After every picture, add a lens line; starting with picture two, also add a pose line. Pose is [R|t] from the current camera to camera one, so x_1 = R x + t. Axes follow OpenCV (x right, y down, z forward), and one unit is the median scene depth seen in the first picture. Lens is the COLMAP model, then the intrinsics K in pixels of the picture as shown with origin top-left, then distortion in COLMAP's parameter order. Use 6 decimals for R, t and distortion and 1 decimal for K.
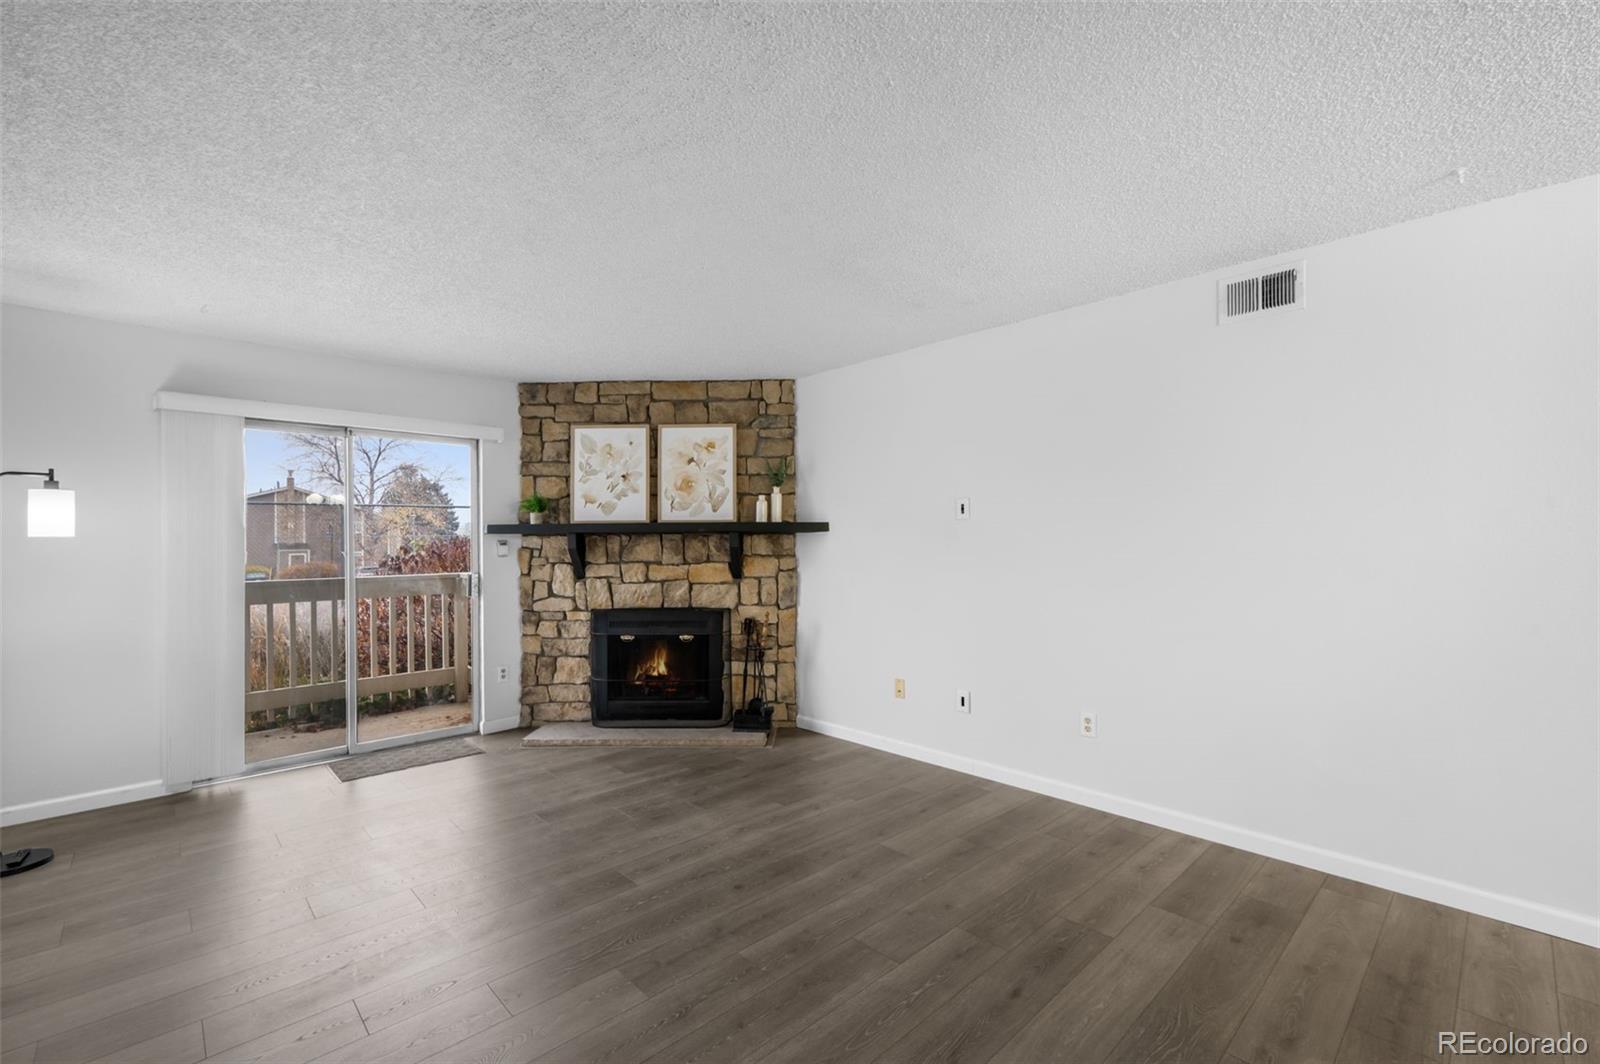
lens RADIAL K [[668.6, 0, 794.4], [0, 668.6, 536.3], [0, 0, 1]] dist [-0.000809, -0.000227]
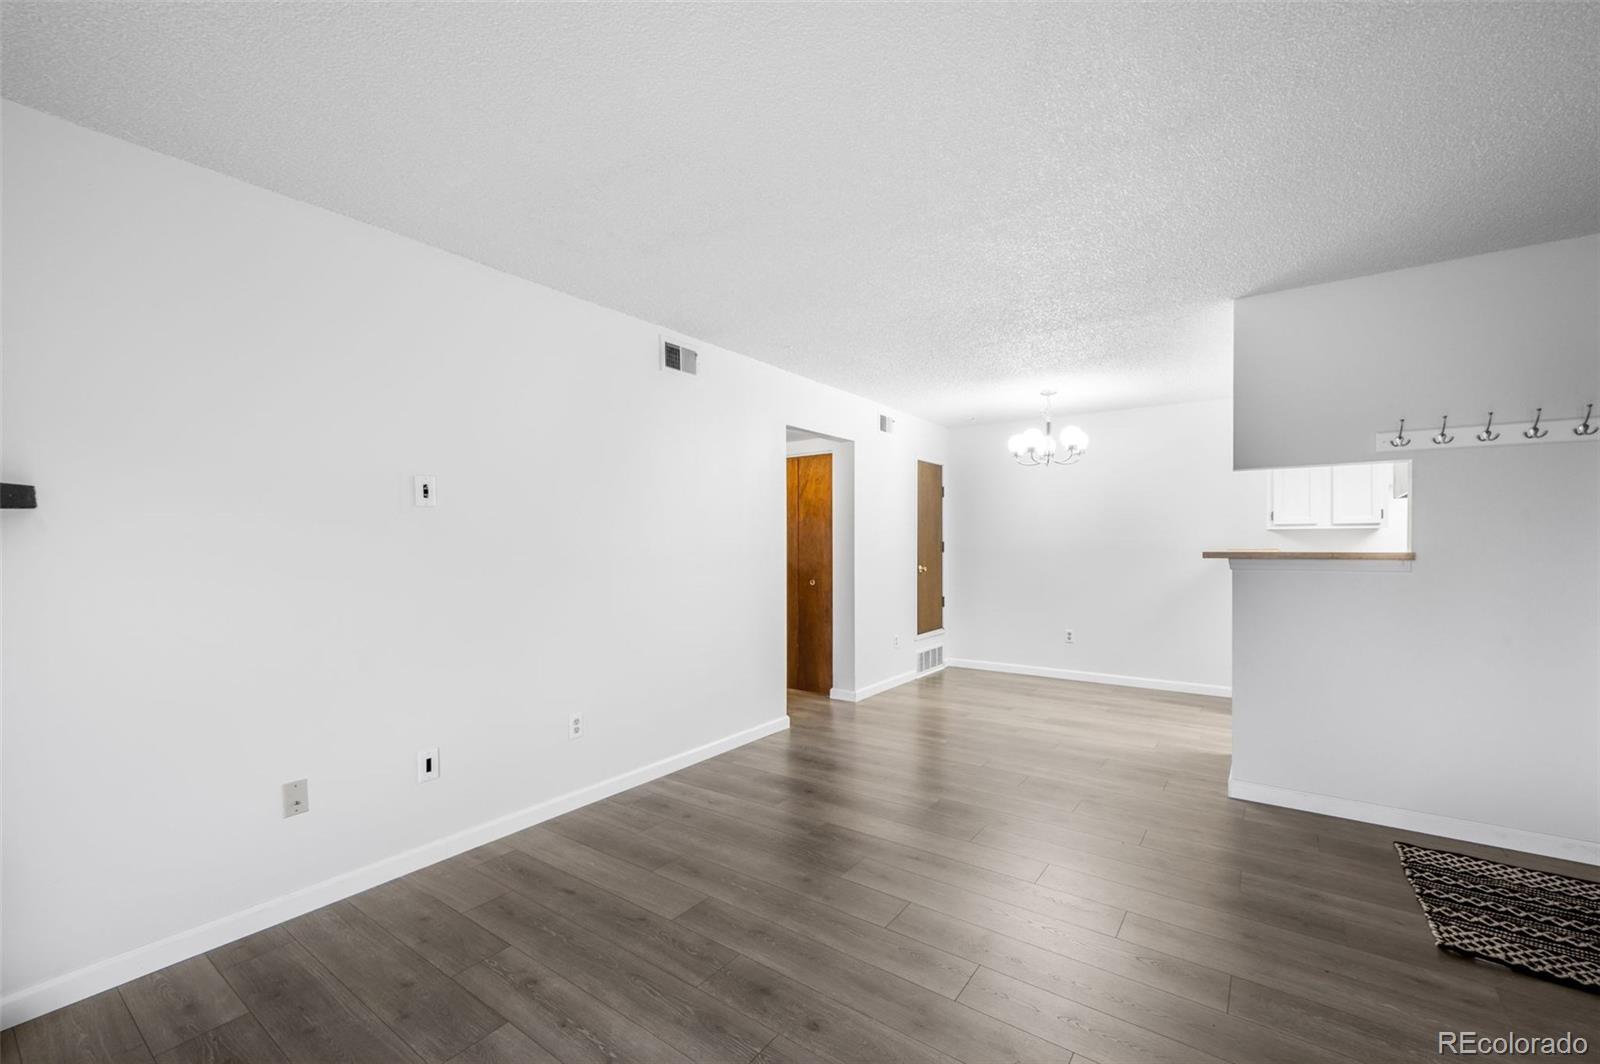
lens RADIAL K [[668.4, 0, 788.8], [0, 668.4, 551.2], [0, 0, 1]] dist [-0.001544, -0.000445]
pose [[-0.178962, -0.010861, 0.983796, -0.658230], [-0.012547, 0.999883, 0.008756, 0.013802], [-0.983776, -0.010777, -0.179077, 0.985336]]
